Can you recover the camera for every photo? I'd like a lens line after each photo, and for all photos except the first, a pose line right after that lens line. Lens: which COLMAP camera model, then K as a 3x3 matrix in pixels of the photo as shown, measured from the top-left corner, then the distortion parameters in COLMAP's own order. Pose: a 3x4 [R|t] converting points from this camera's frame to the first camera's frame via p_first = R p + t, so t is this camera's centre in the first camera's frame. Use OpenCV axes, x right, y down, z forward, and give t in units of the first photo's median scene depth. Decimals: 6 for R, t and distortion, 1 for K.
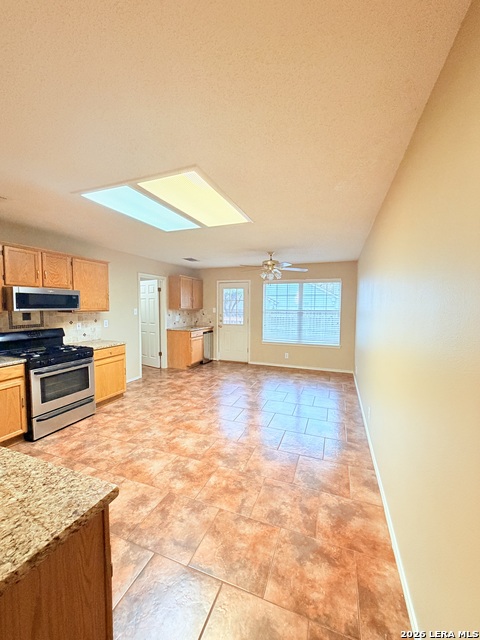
lens RADIAL K [[256.5, 0, 241.4], [0, 256.5, 320.7], [0, 0, 1]] dist [-0.000163, 0.000227]
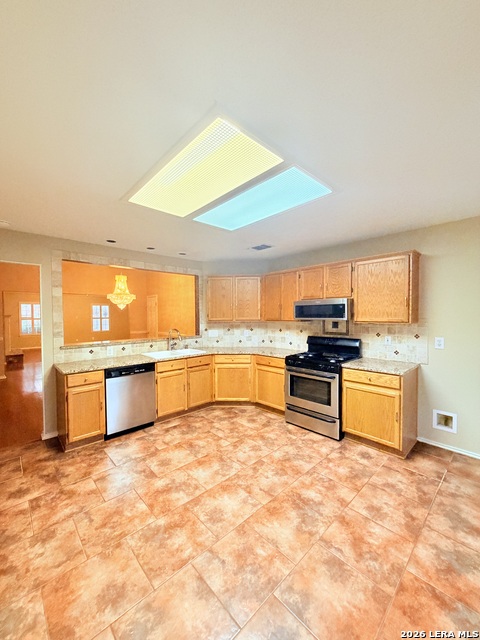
lens RADIAL K [[256.5, 0, 239.1], [0, 256.5, 320.8], [0, 0, 1]] dist [-0.000163, 0.000227]
pose [[-0.448968, 0.019829, -0.893328, 0.368427], [-0.048051, 0.997771, 0.046296, -0.067316], [0.892255, 0.063711, -0.447015, 1.152955]]
